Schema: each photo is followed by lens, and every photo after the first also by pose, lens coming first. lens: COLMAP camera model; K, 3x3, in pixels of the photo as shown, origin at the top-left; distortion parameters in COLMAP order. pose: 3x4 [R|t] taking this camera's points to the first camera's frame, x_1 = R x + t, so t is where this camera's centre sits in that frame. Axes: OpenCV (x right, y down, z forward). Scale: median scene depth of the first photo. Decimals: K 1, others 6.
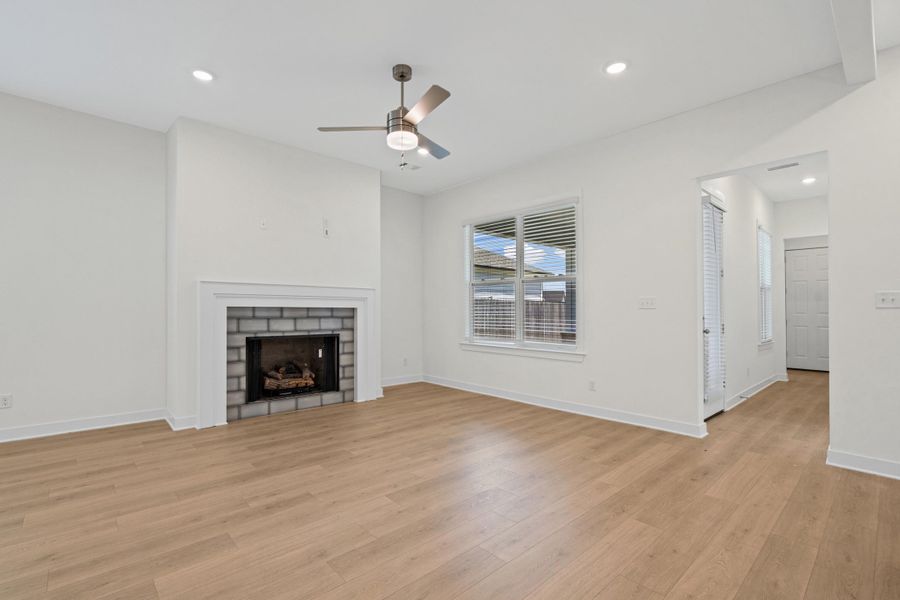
lens RADIAL K [[414.5, 0, 428.1], [0, 414.5, 302.9], [0, 0, 1]] dist [-0.000011, 0.001438]
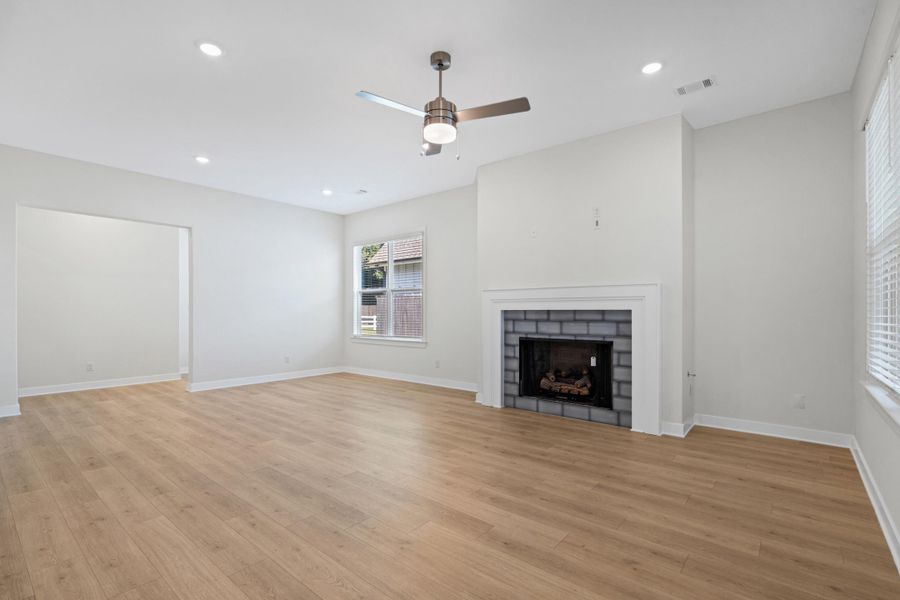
lens RADIAL K [[414.5, 0, 449.5], [0, 414.5, 307.9], [0, 0, 1]] dist [-0.000011, 0.001438]
pose [[0.147607, -0.015495, -0.988925, 0.638578], [0.020504, 0.999710, -0.012604, 0.013419], [0.988834, -0.018416, 0.147882, 0.632593]]
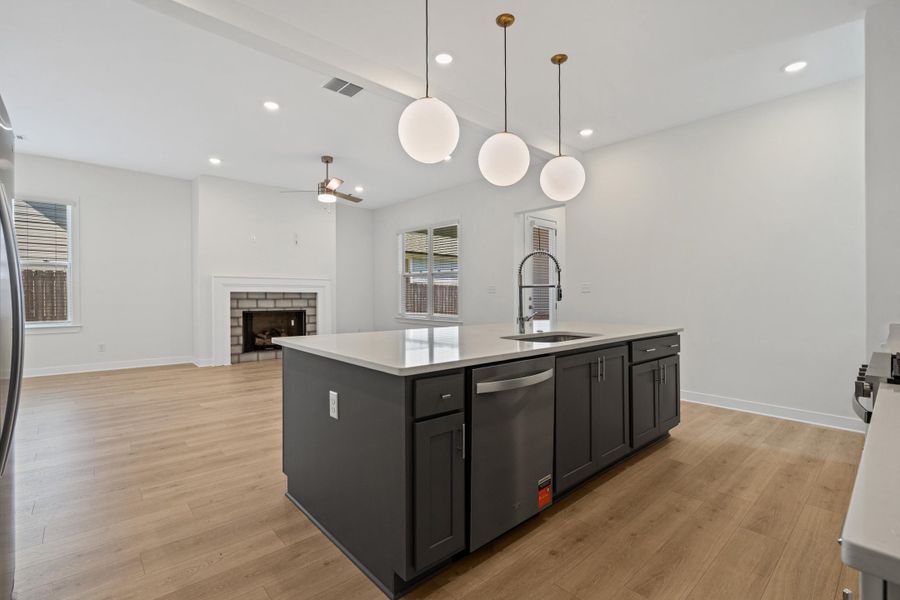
lens RADIAL K [[414.5, 0, 430.0], [0, 414.5, 291.9], [0, 0, 1]] dist [-0.000011, 0.001438]
pose [[0.999945, -0.003364, -0.009884, 0.284607], [0.003452, 0.999954, 0.008921, -0.002430], [0.009853, -0.008954, 0.999911, -0.560057]]
